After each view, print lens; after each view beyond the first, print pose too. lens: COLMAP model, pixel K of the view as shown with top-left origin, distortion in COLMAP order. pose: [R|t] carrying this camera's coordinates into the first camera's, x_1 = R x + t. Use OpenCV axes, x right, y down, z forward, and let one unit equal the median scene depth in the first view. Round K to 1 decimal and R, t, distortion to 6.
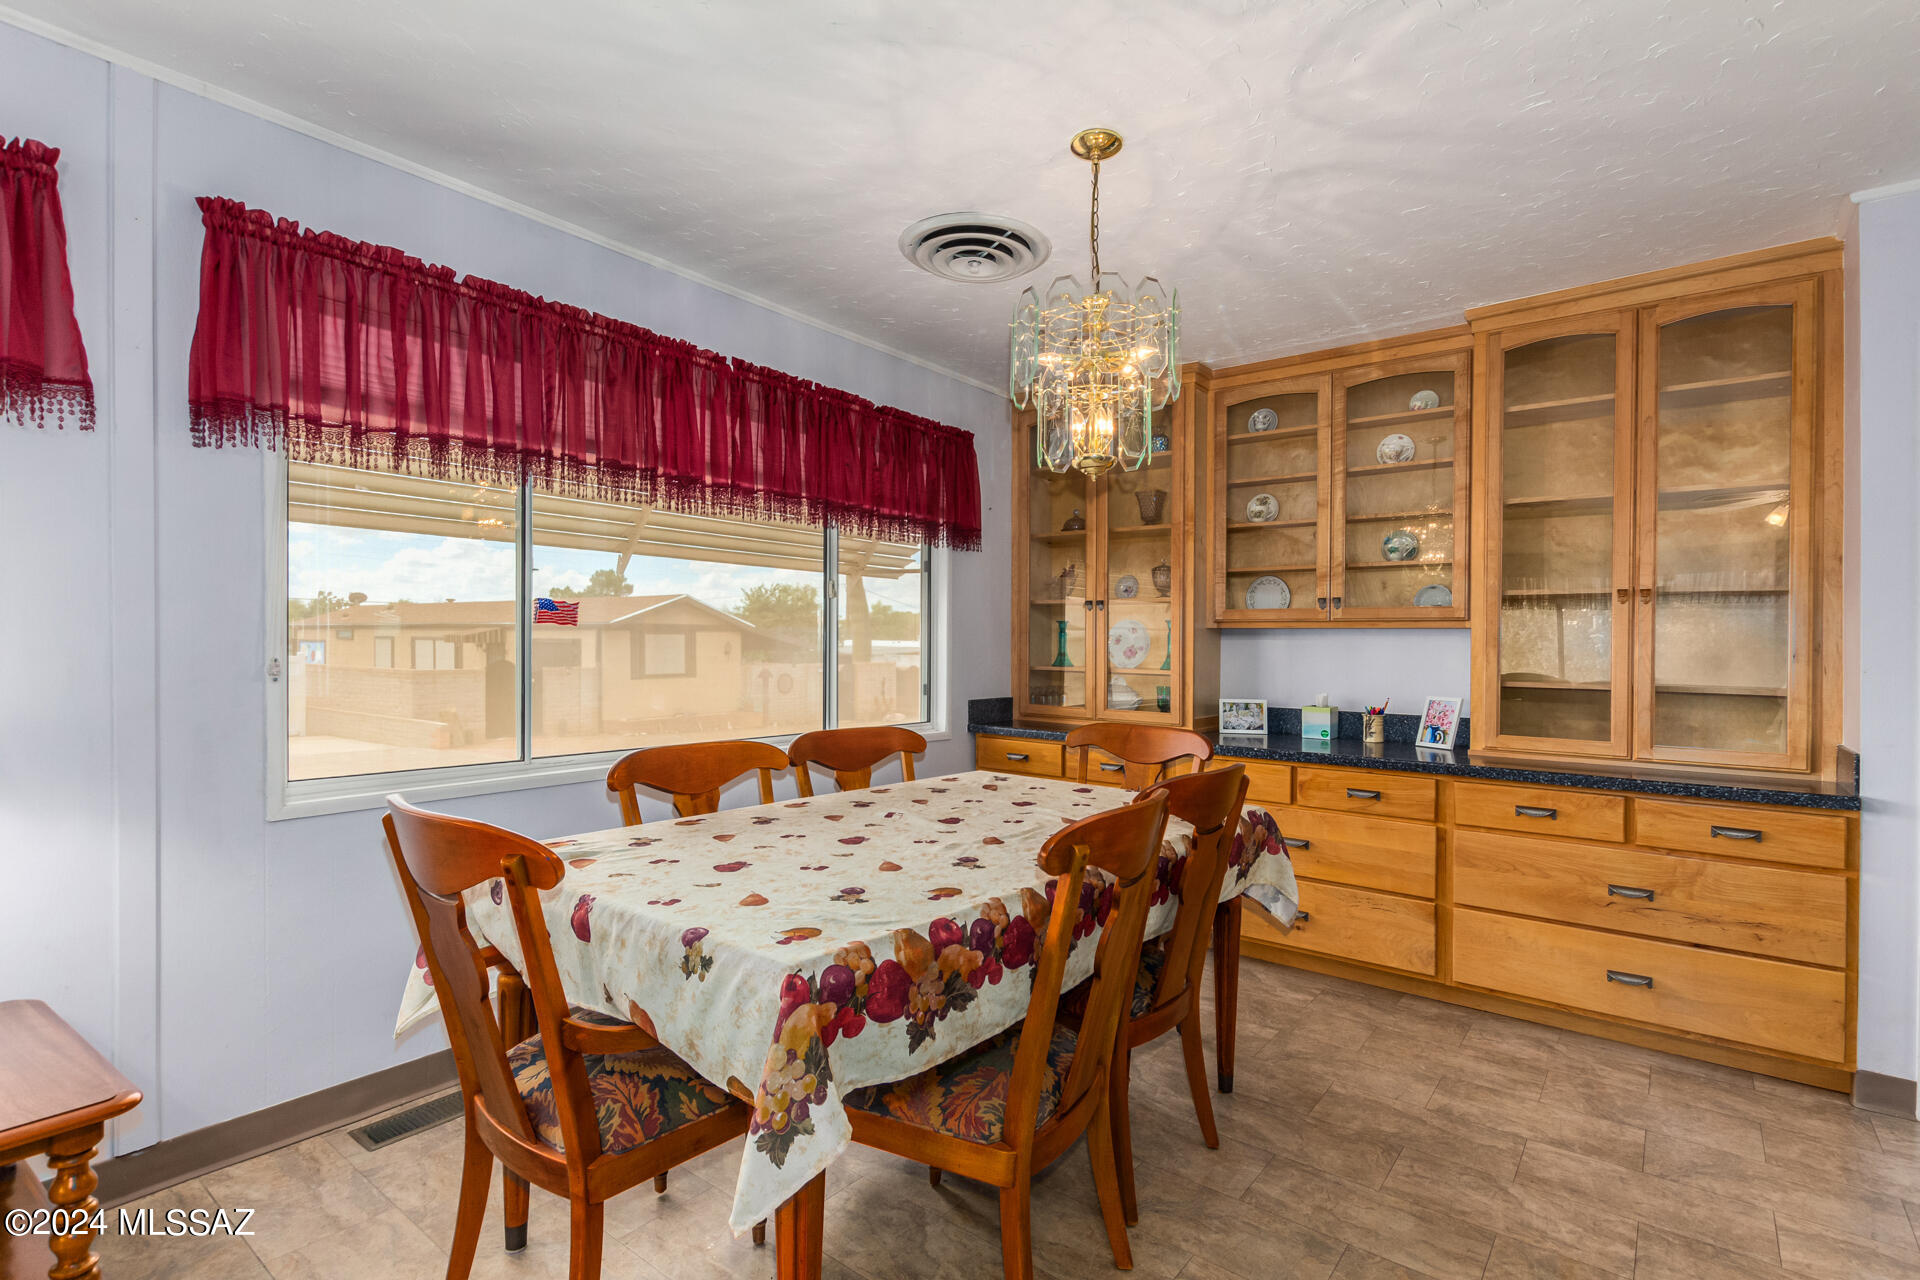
lens RADIAL K [[915.3, 0, 1001.0], [0, 915.3, 608.5], [0, 0, 1]] dist [0.001298, 0.000158]
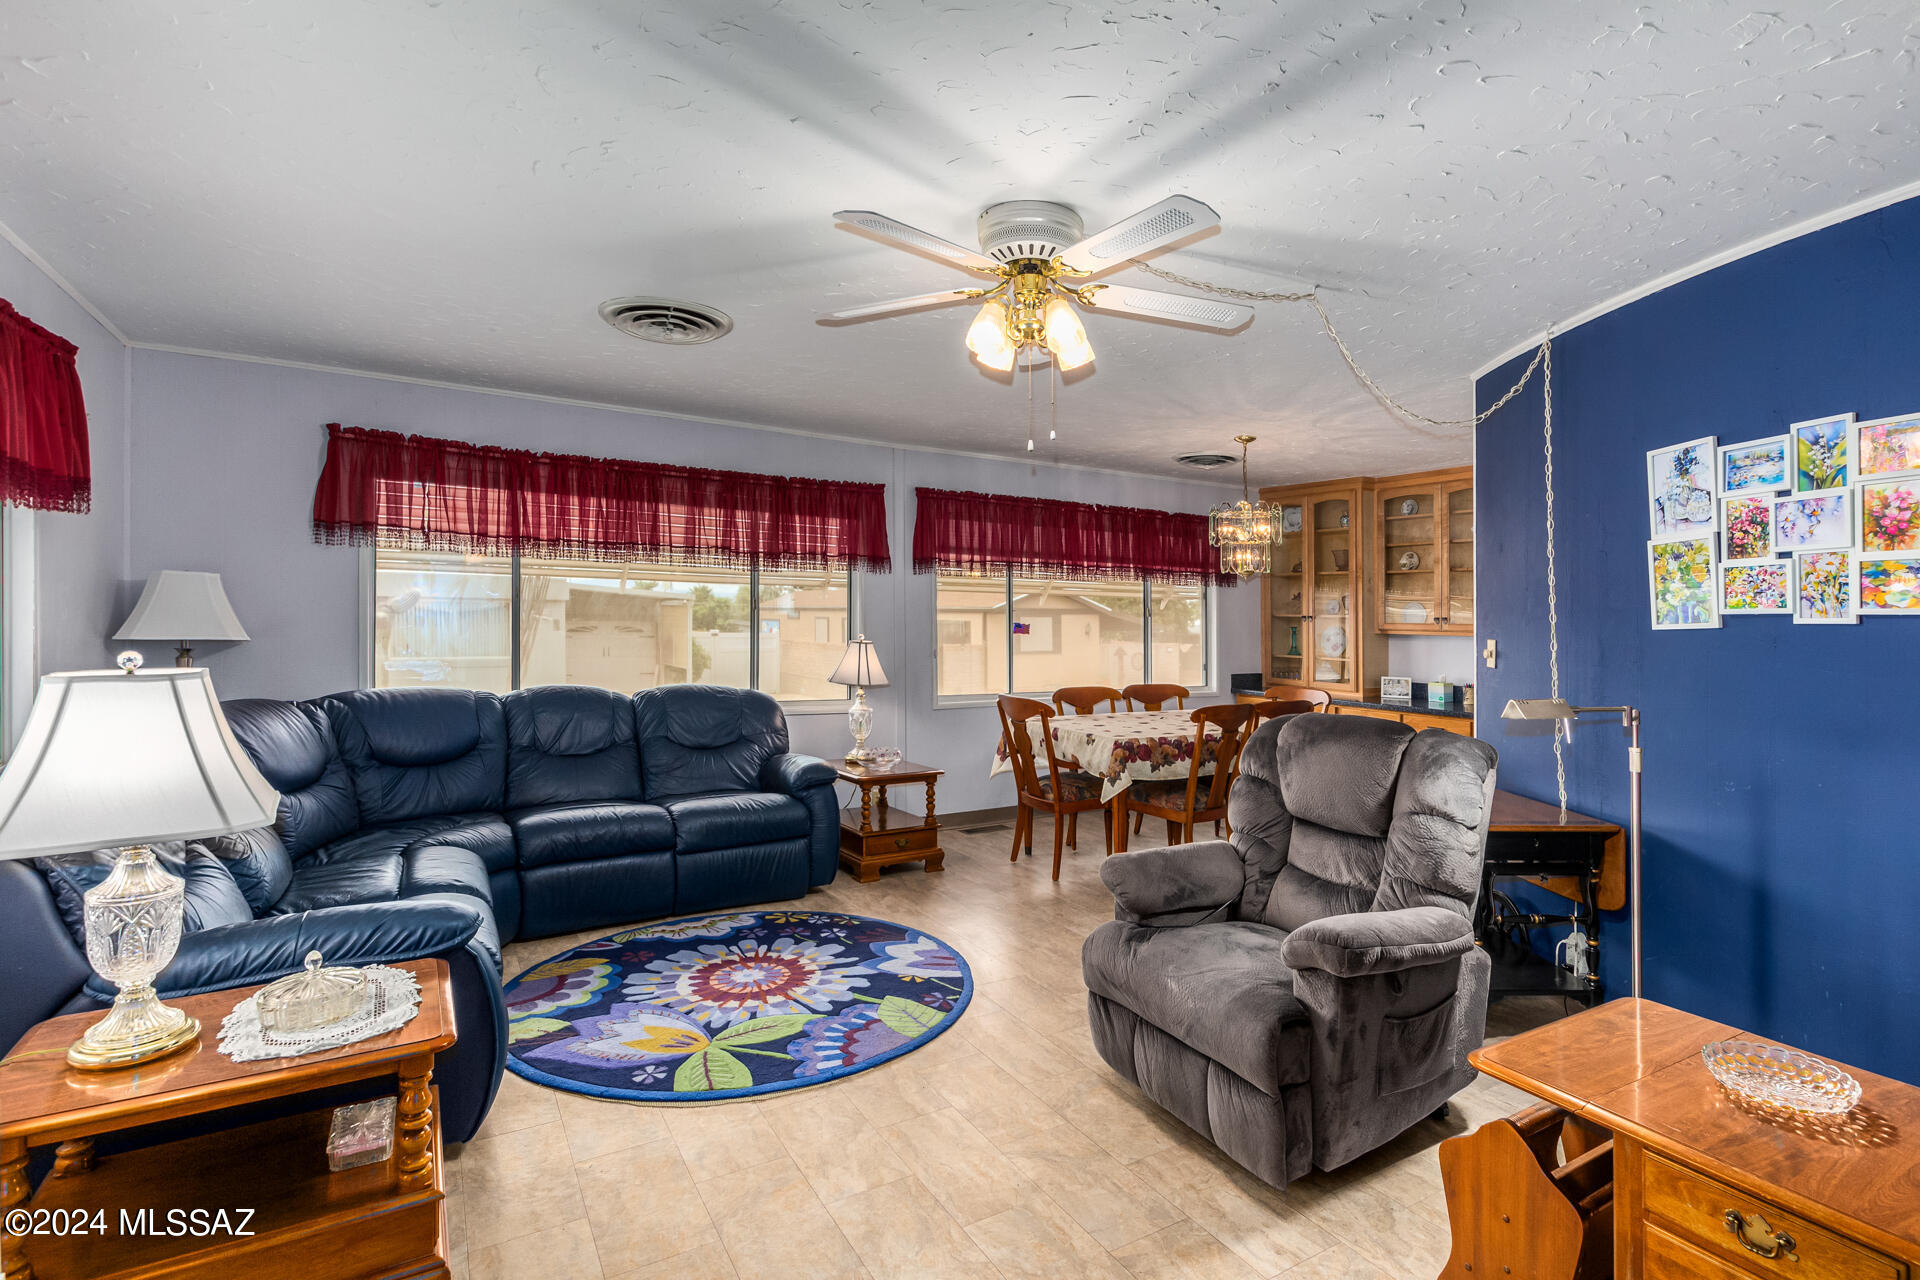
lens RADIAL K [[915.3, 0, 1001.0], [0, 915.3, 608.5], [0, 0, 1]] dist [0.001298, 0.000158]
pose [[0.927368, -0.001555, -0.374147, 0.284238], [0.010465, 0.999708, 0.021785, -0.087234], [0.374004, -0.024118, 0.927113, -1.016472]]
